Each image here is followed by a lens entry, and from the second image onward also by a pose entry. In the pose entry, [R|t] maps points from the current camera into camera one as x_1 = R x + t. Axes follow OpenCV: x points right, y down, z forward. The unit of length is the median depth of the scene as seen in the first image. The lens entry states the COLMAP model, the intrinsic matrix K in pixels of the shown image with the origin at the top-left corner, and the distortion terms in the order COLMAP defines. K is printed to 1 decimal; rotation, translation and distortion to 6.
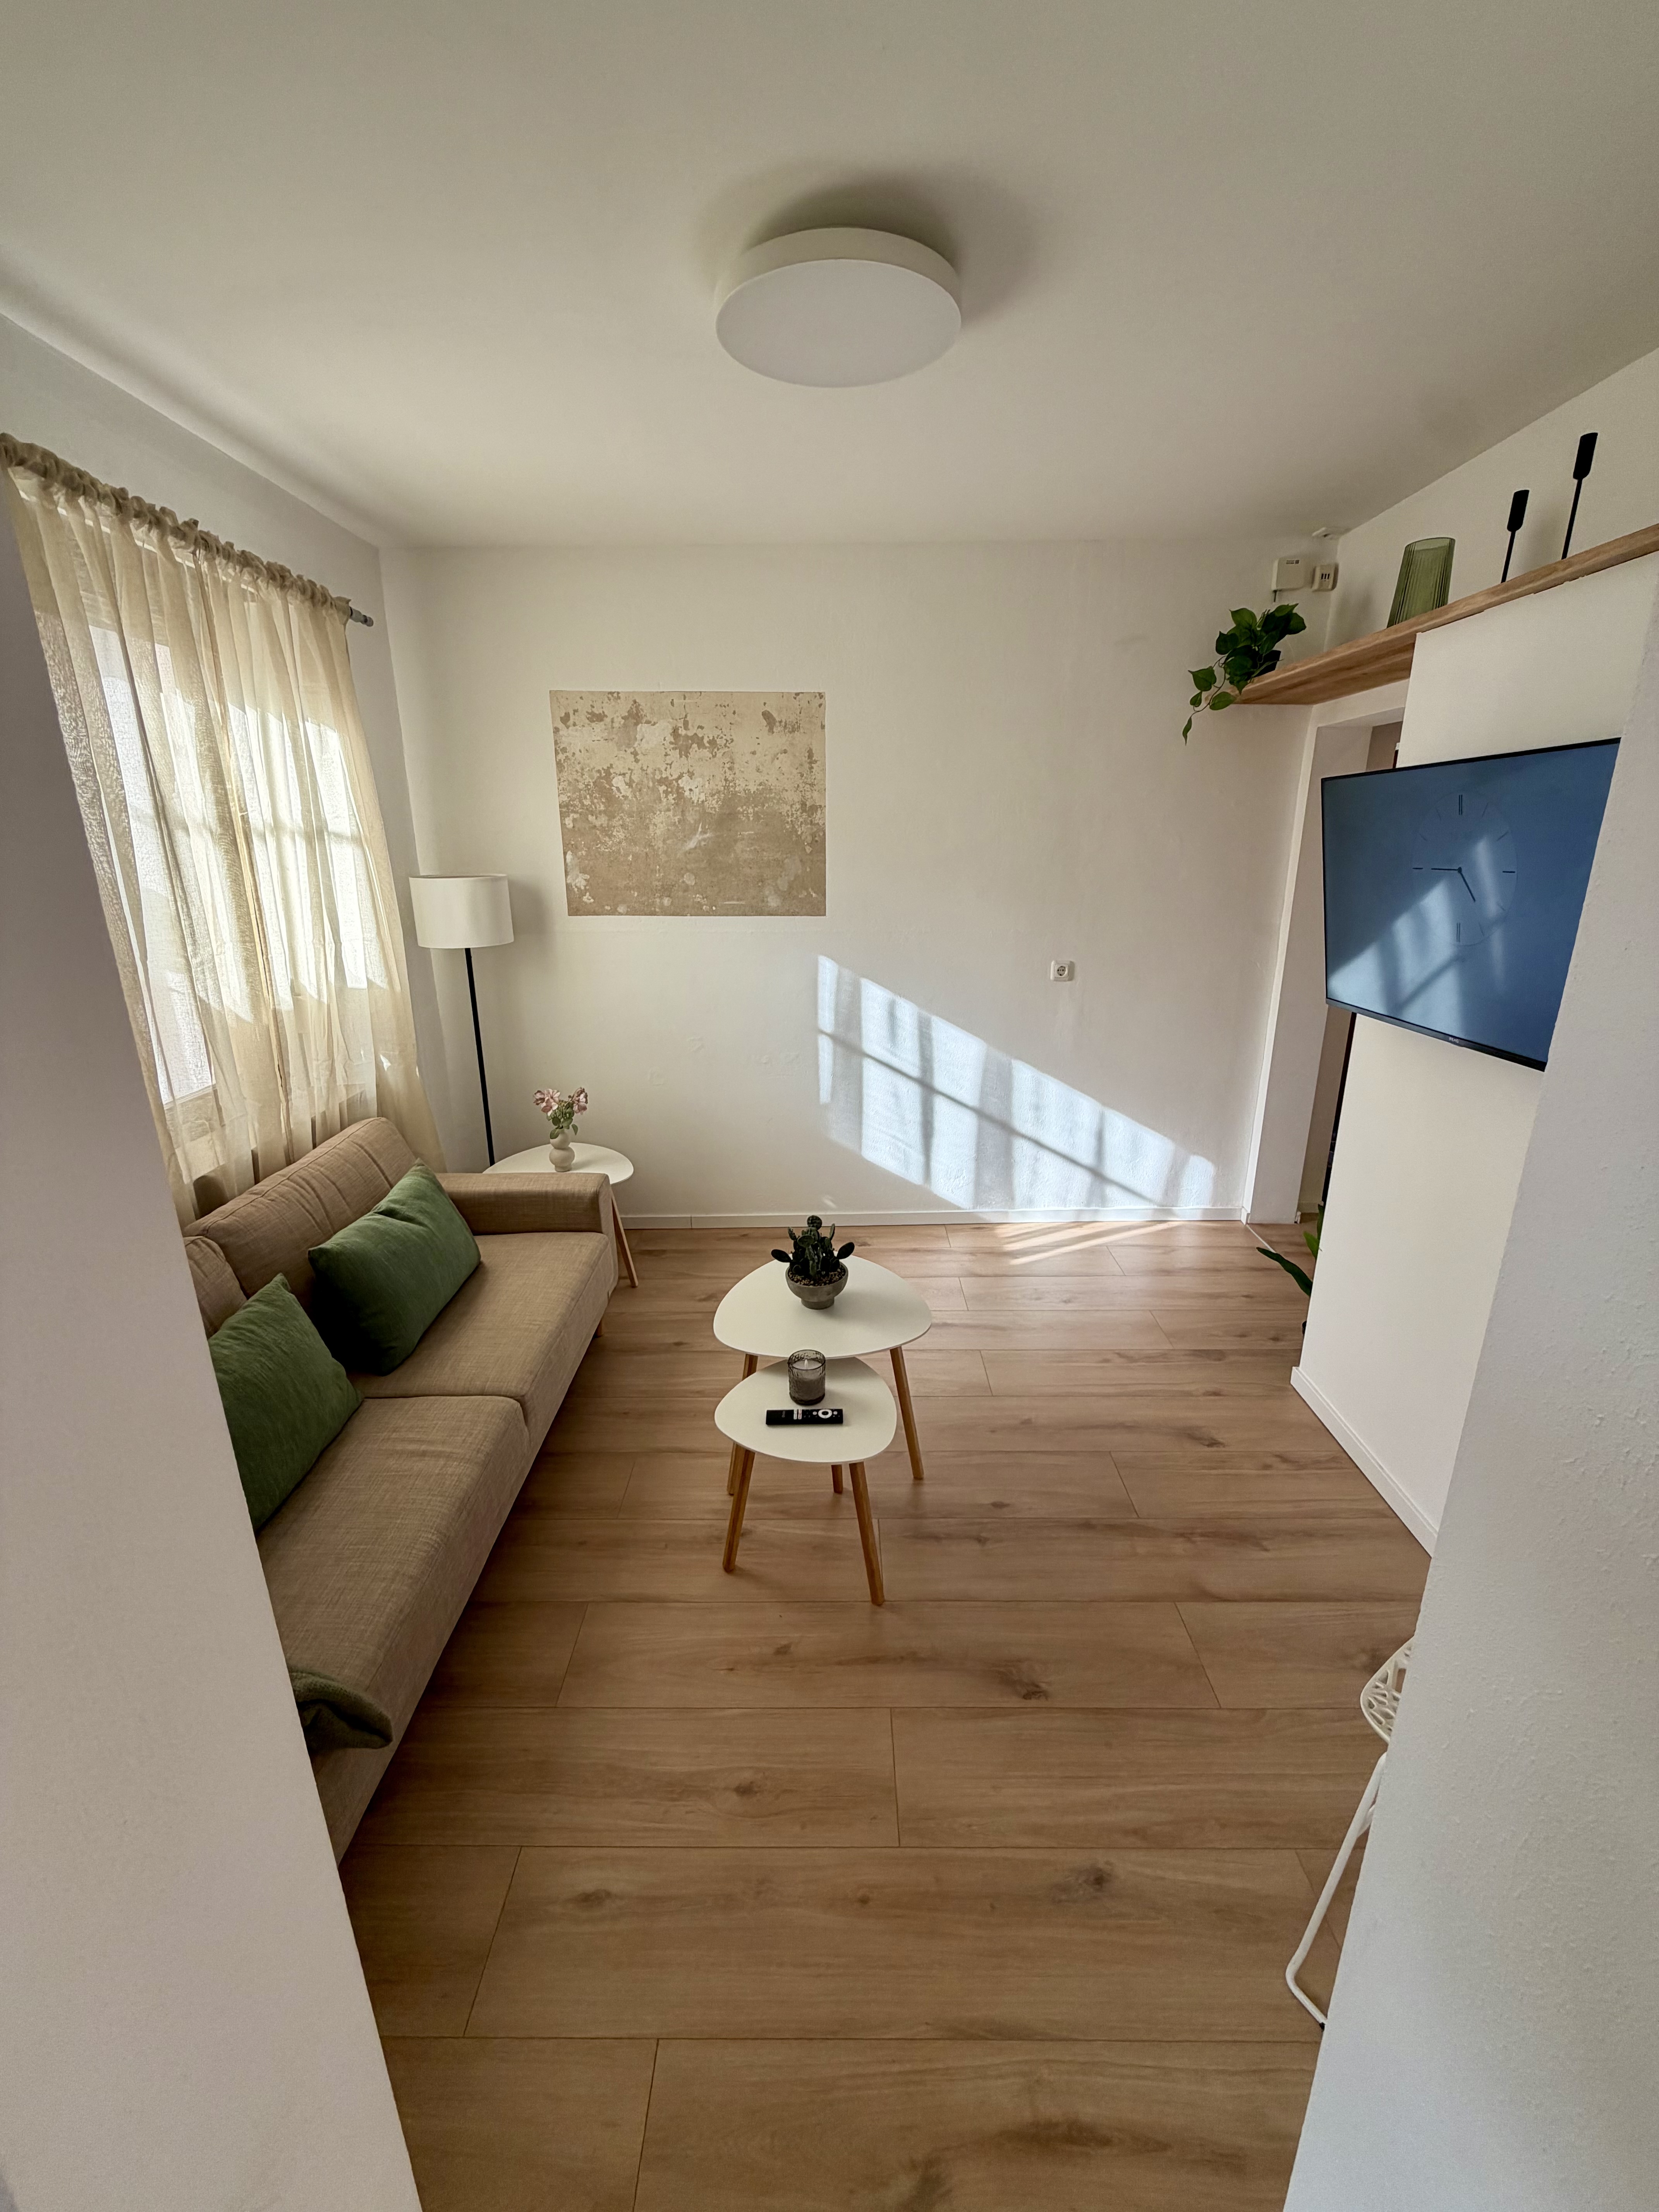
lens RADIAL K [[881.3, 0, 833.8], [0, 881.3, 1091.6], [0, 0, 1]] dist [-0.002885, -0.000238]
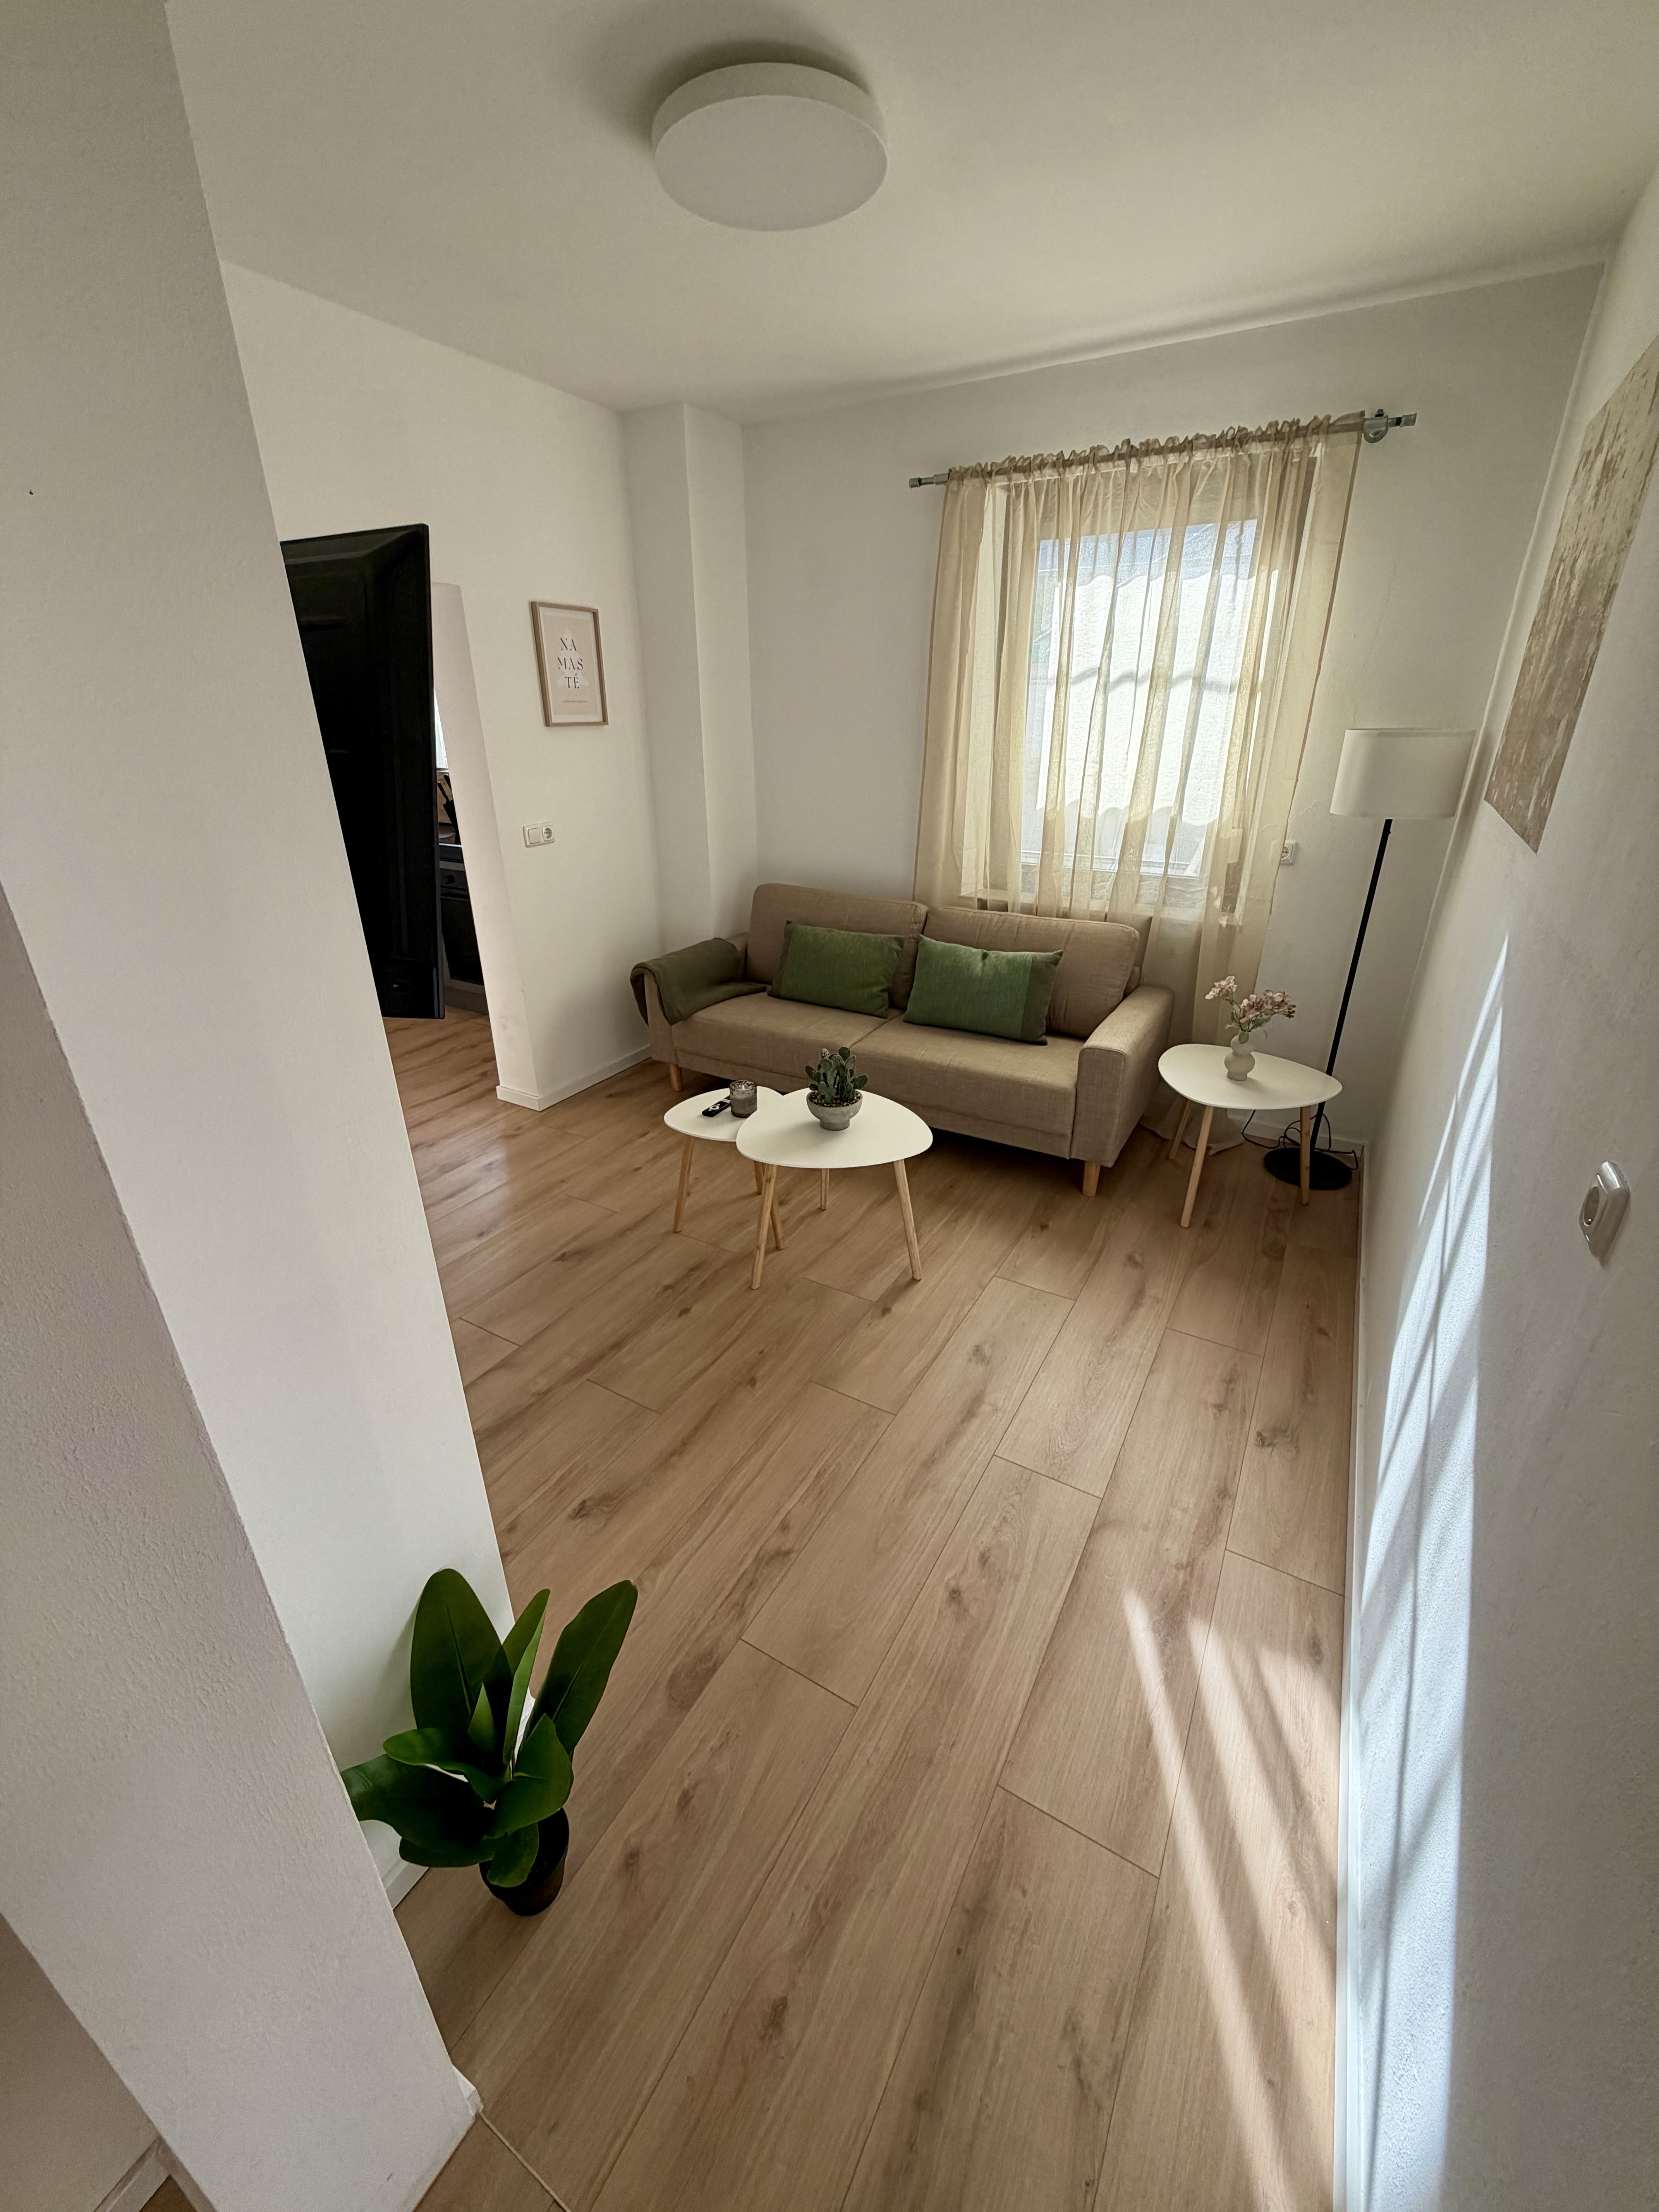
lens RADIAL K [[880.8, 0, 831.2], [0, 880.8, 1095.6], [0, 0, 1]] dist [0.000057, -0.000162]
pose [[-0.503824, 0.356671, -0.786732, 0.607723], [-0.233438, 0.820666, 0.521549, -0.265998], [0.831666, 0.446422, -0.330211, 0.970934]]
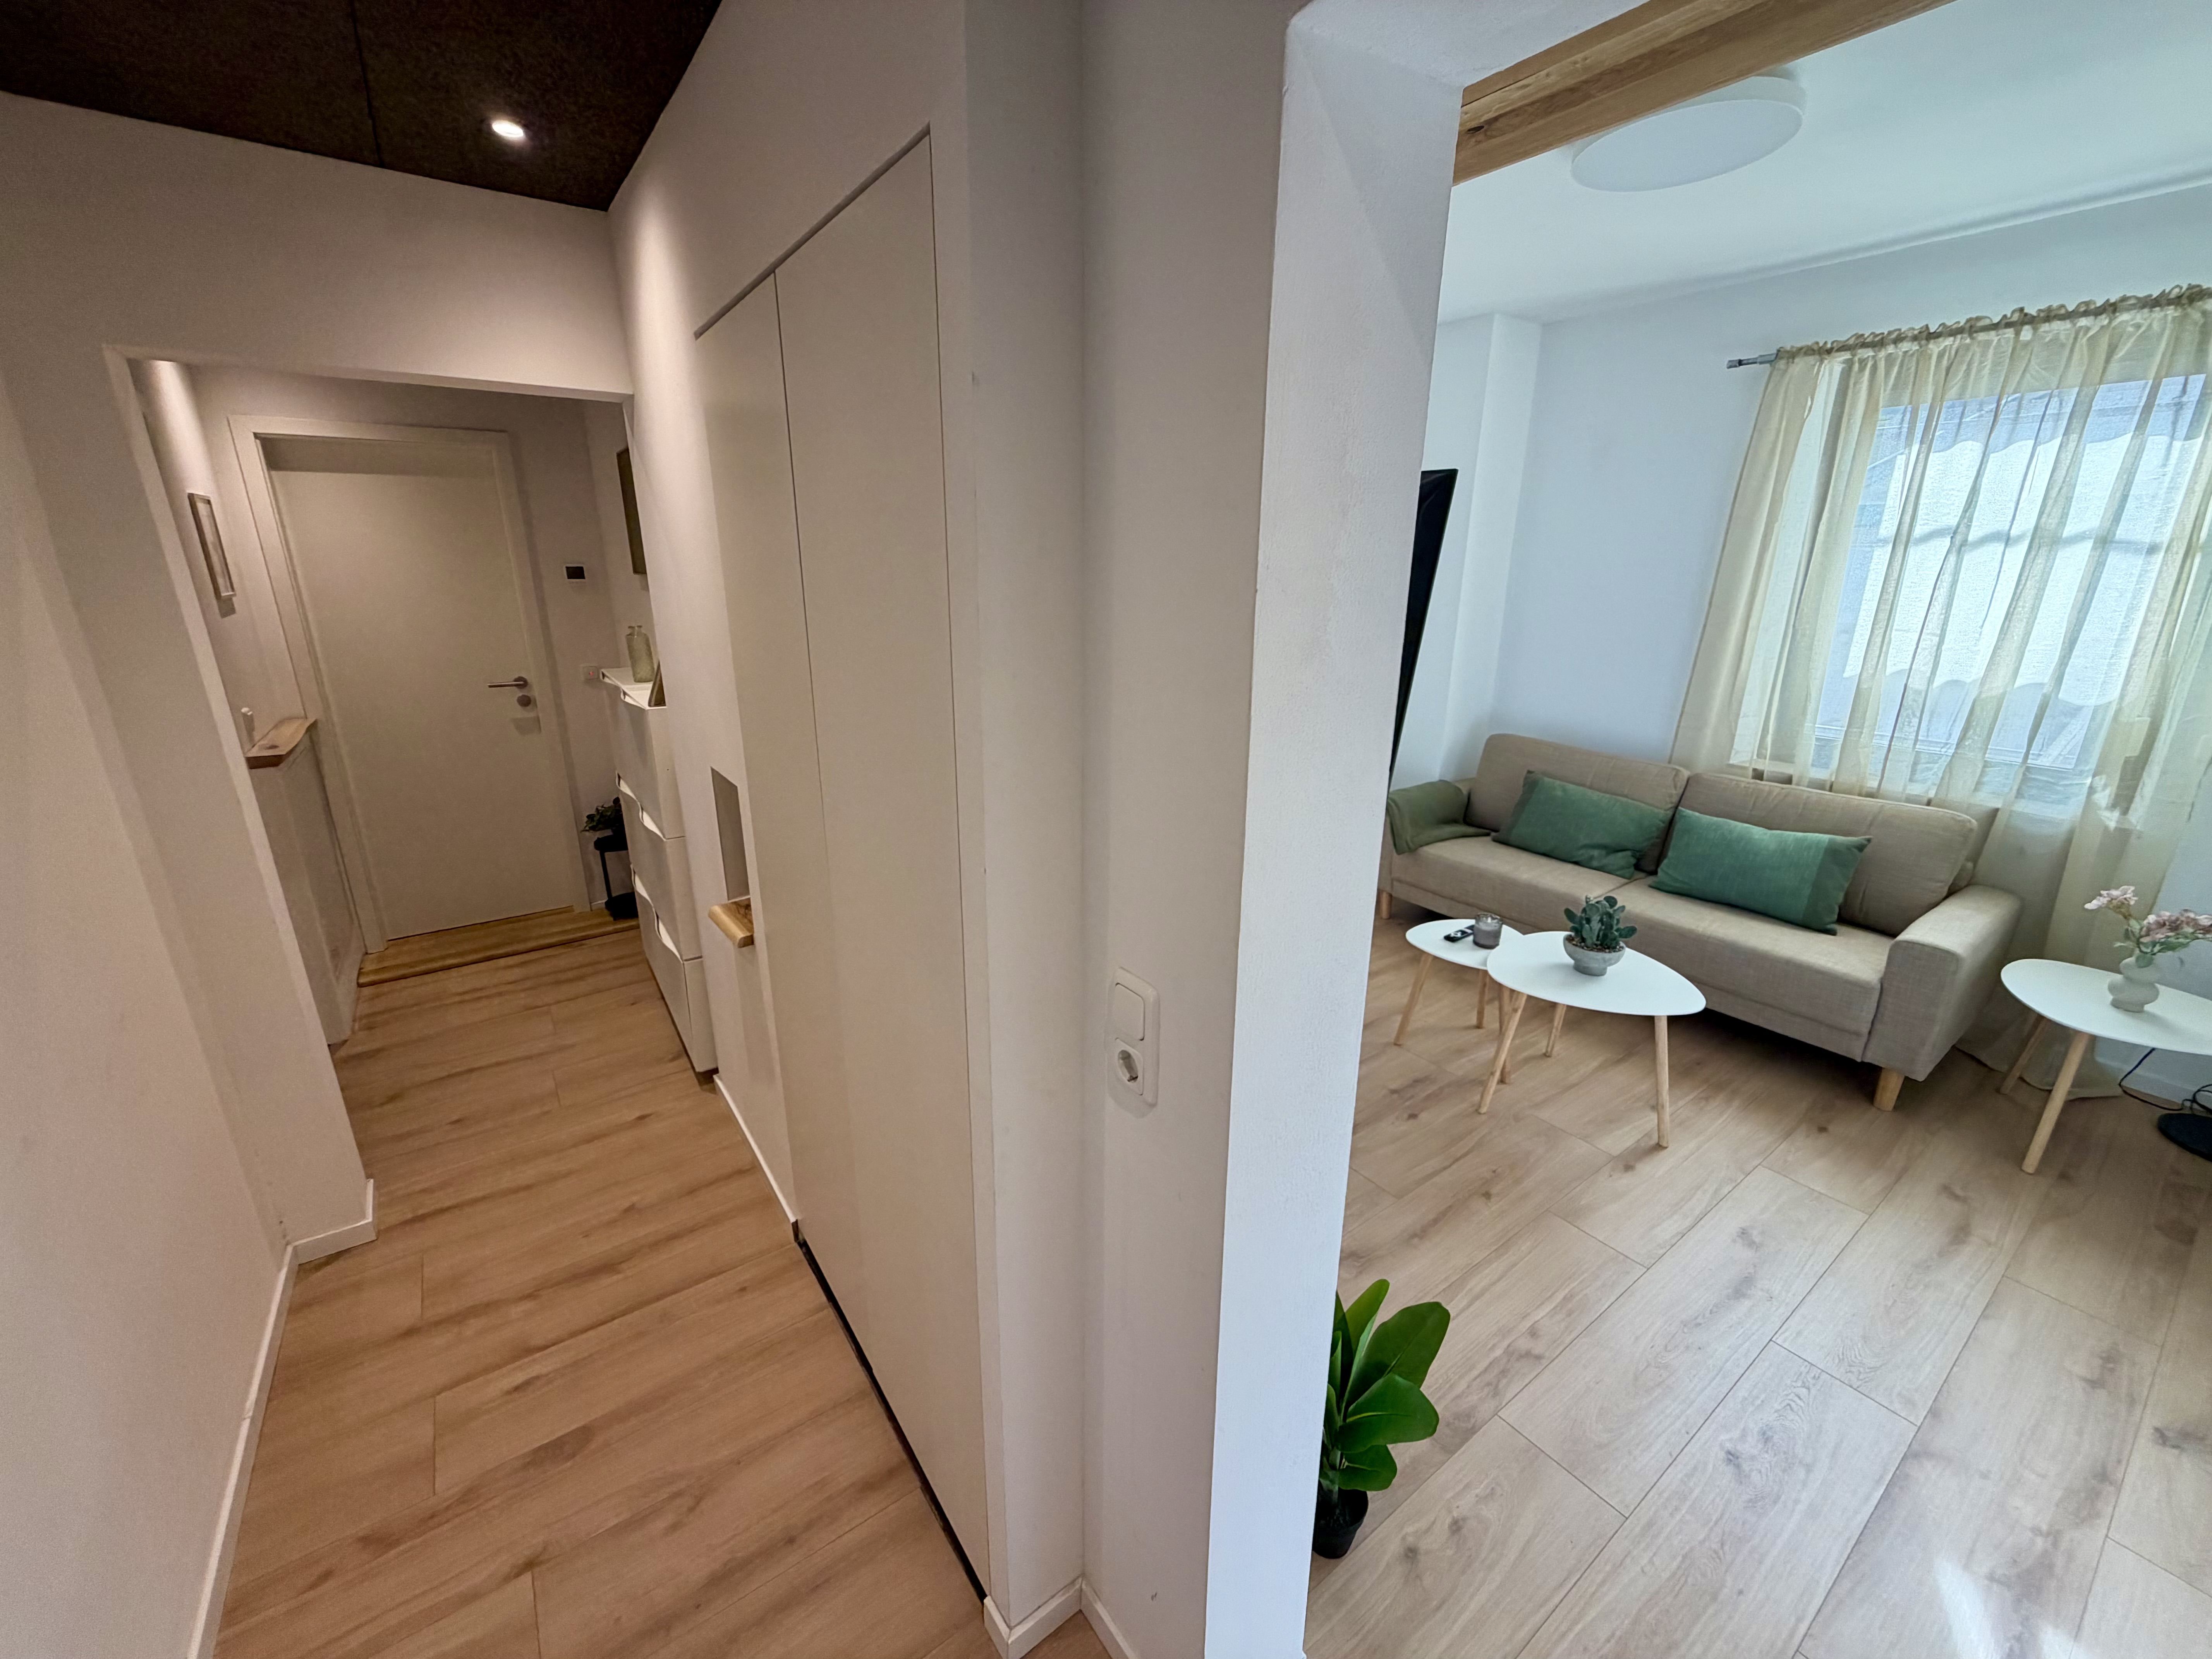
lens RADIAL K [[884.1, 0, 1095.1], [0, 884.1, 829.0], [0, 0, 1]] dist [-0.000210, 0.000082]
pose [[-0.814670, 0.175202, -0.552827, 0.788198], [-0.158005, 0.850151, 0.502273, -0.277071], [0.557986, 0.496536, -0.664909, 0.944927]]
